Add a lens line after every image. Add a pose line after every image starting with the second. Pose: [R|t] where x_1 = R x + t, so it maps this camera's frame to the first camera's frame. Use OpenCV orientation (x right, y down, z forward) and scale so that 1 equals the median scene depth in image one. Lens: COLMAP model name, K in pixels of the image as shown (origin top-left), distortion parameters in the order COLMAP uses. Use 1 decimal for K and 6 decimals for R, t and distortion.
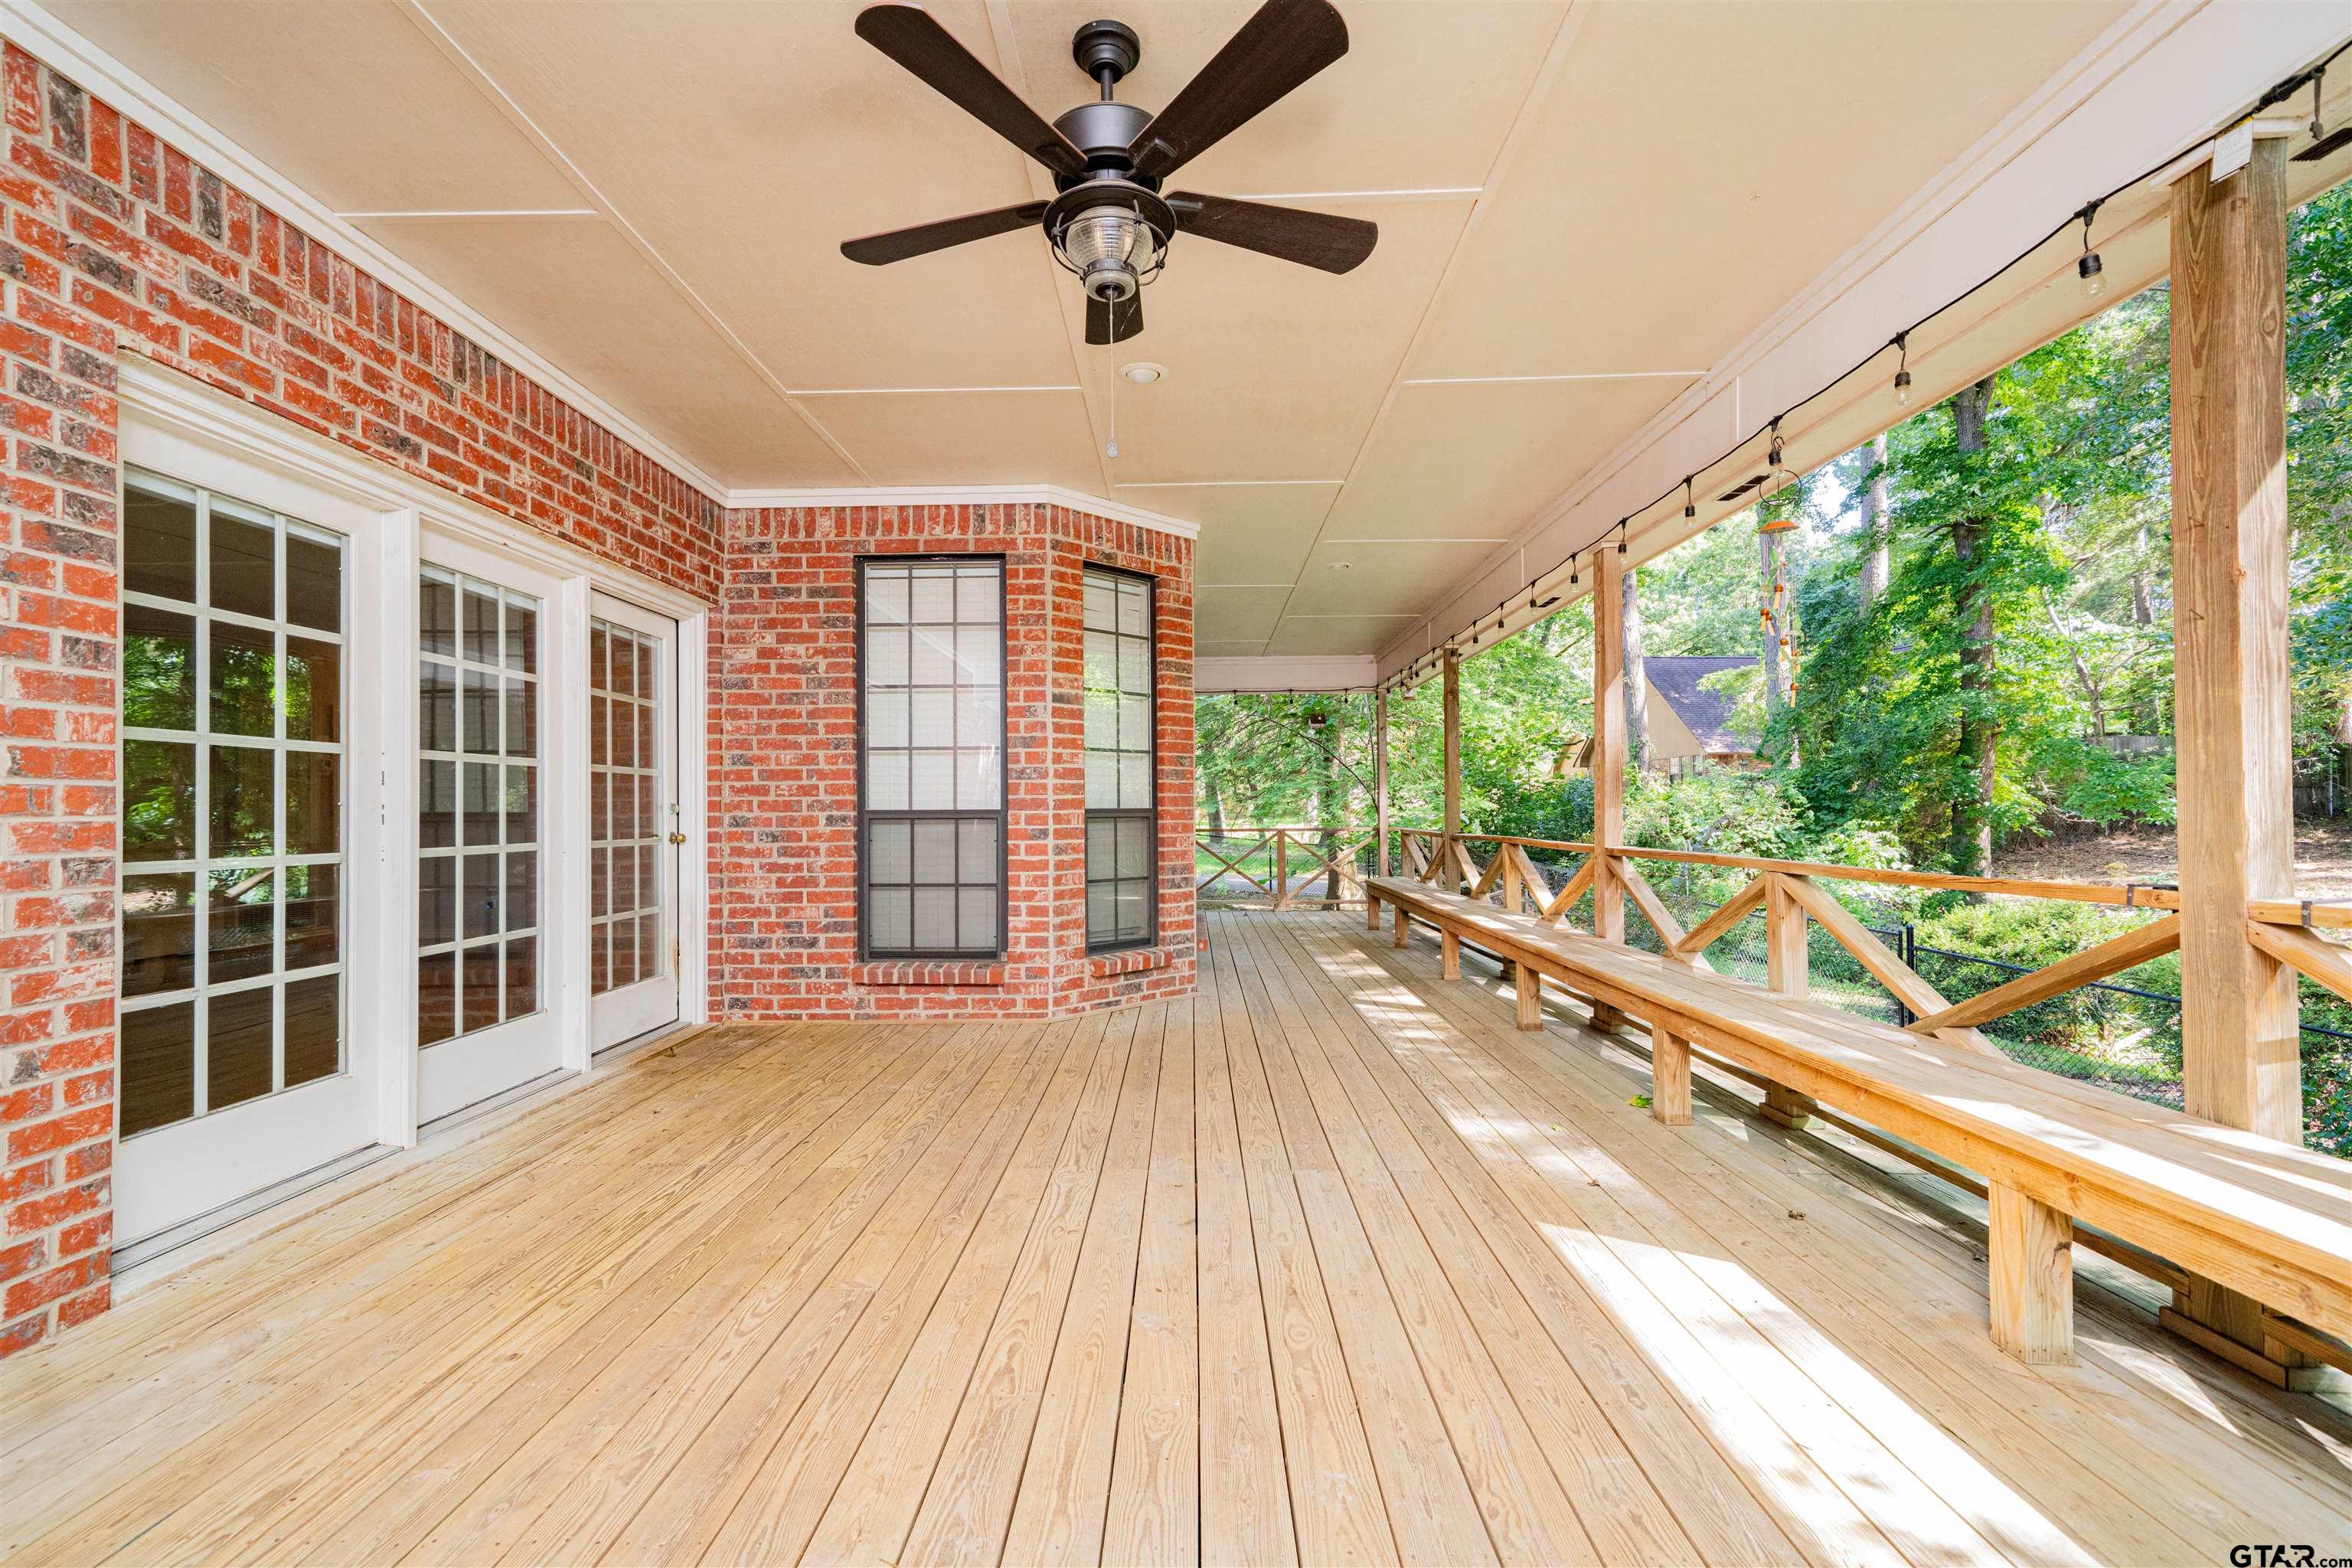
lens RADIAL K [[1063.3, 0, 1169.0], [0, 1063.3, 751.6], [0, 0, 1]] dist [0.000767, 0.000505]
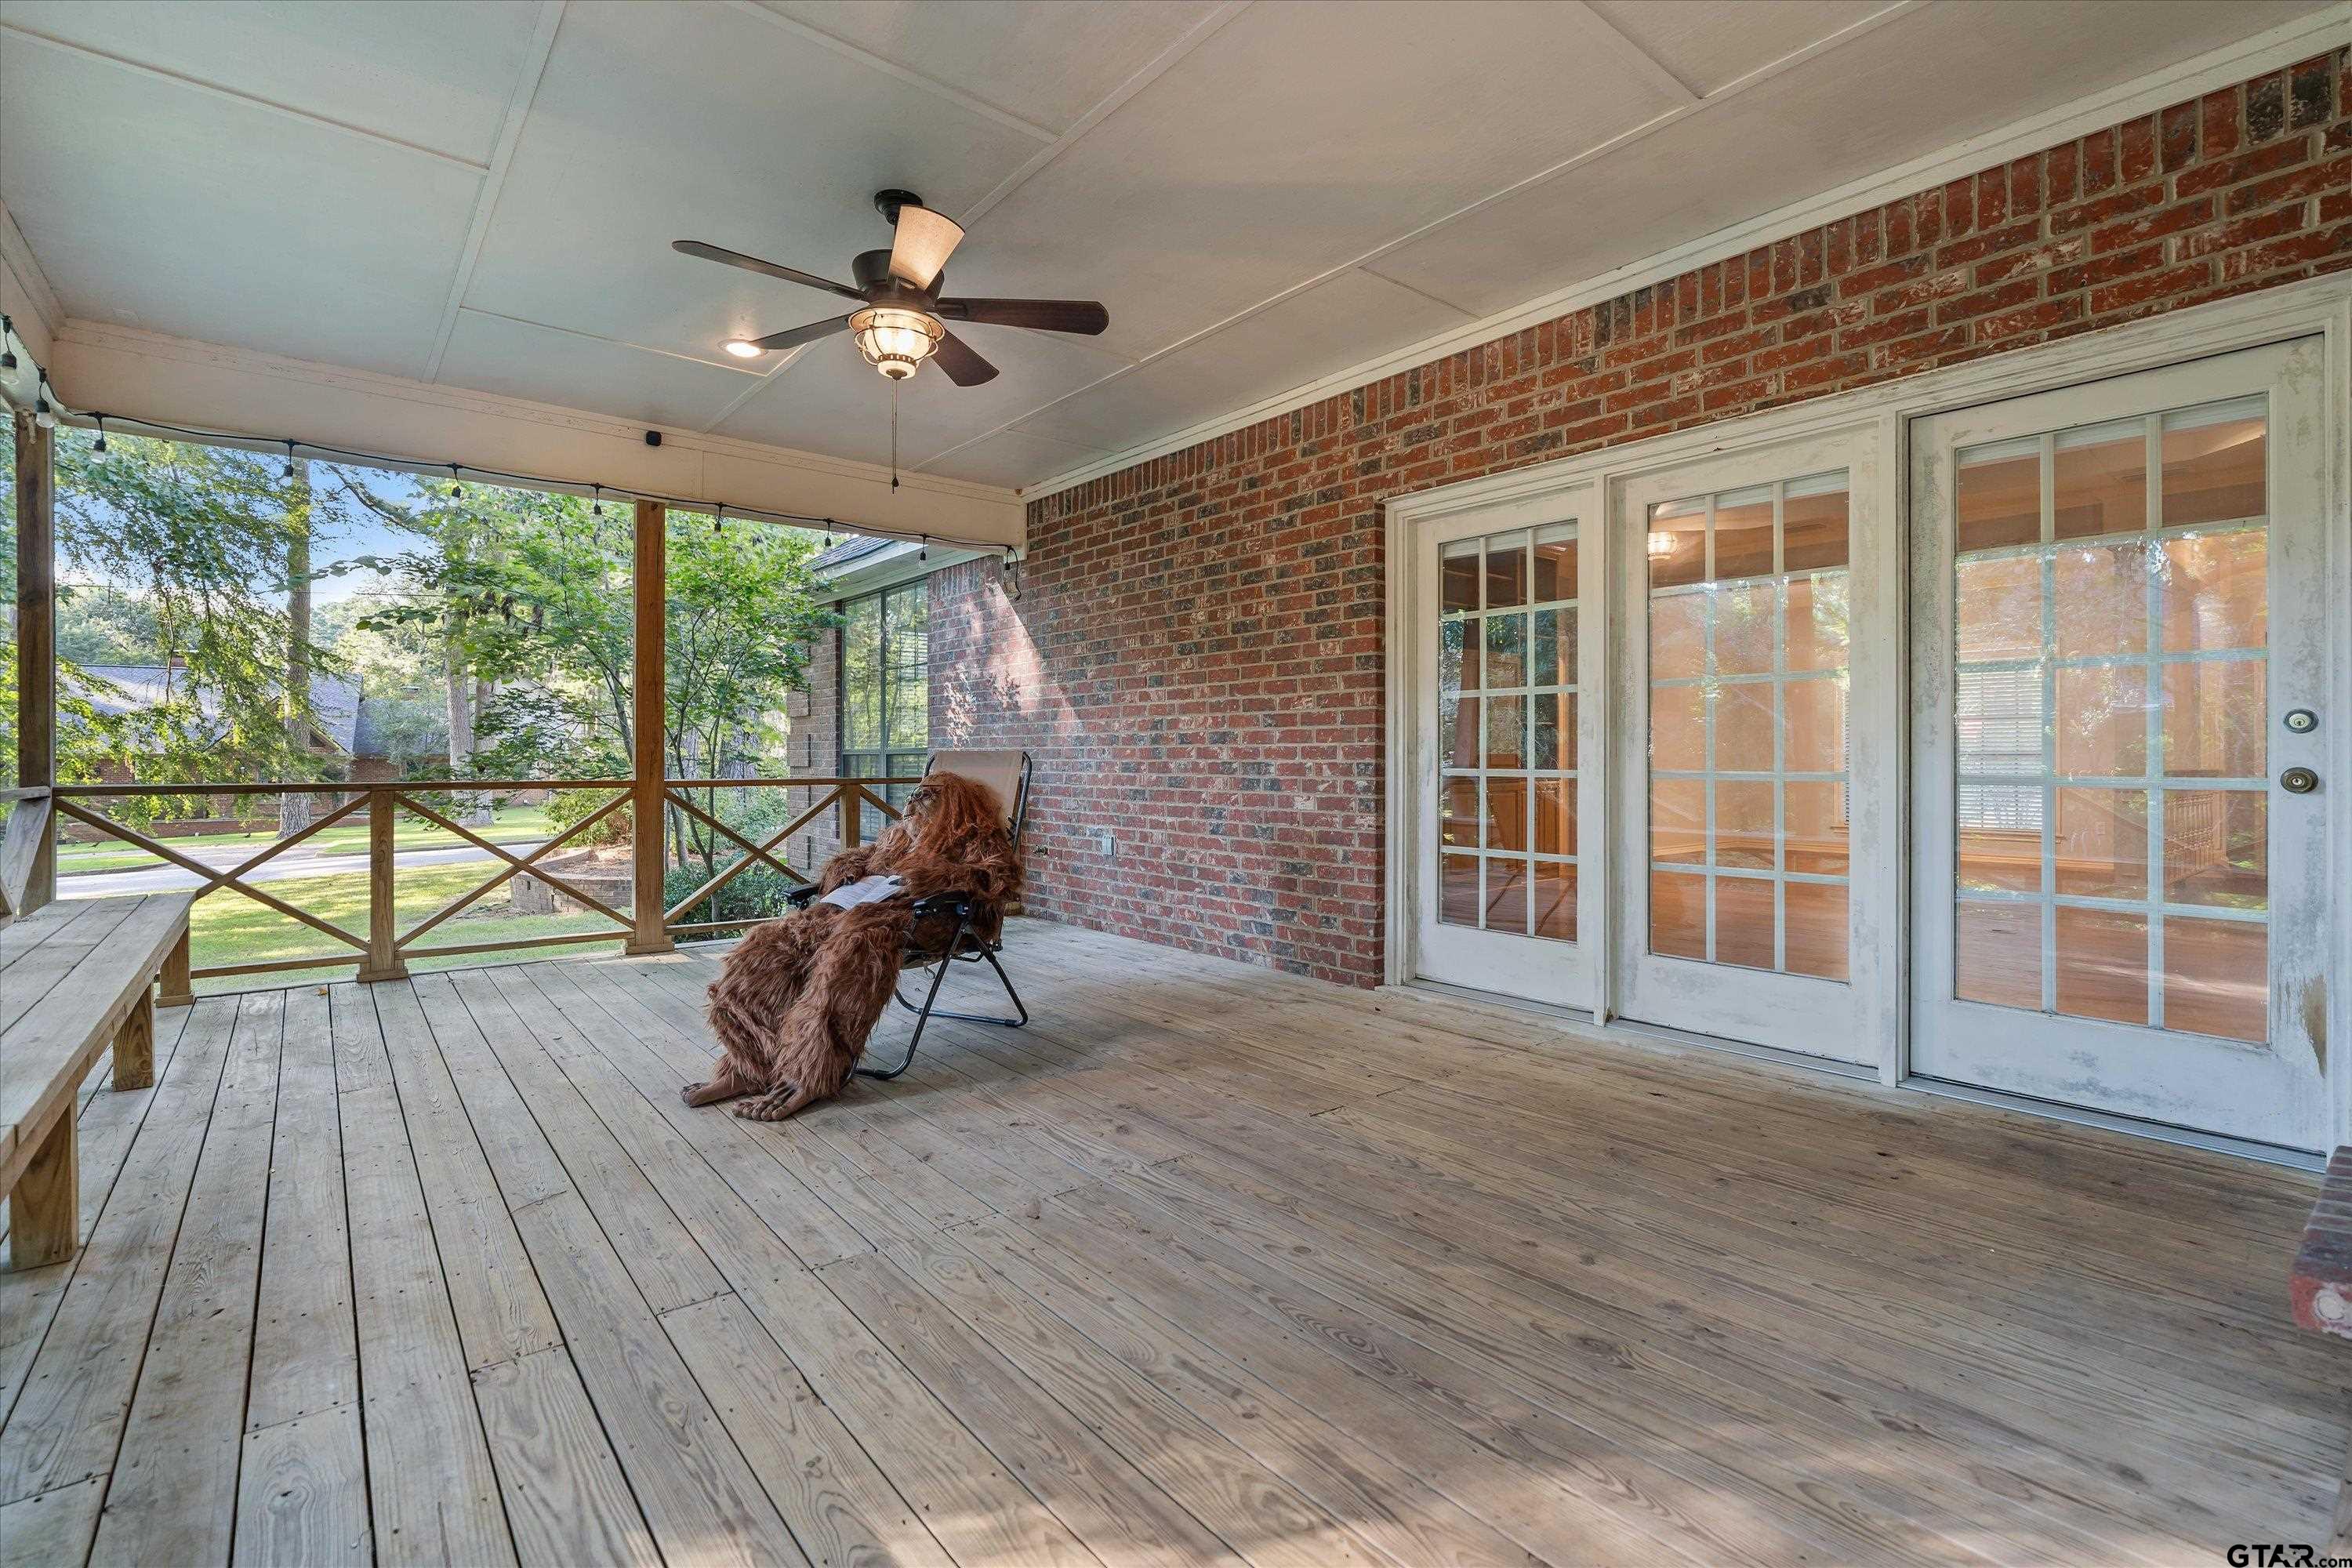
lens RADIAL K [[1063.3, 0, 1169.0], [0, 1063.3, 751.6], [0, 0, 1]] dist [0.000767, 0.000505]
pose [[-0.772273, -0.013009, -0.635158, 0.380892], [0.025814, 0.998322, -0.051835, 0.118718], [0.634766, -0.056427, -0.770641, 1.588588]]
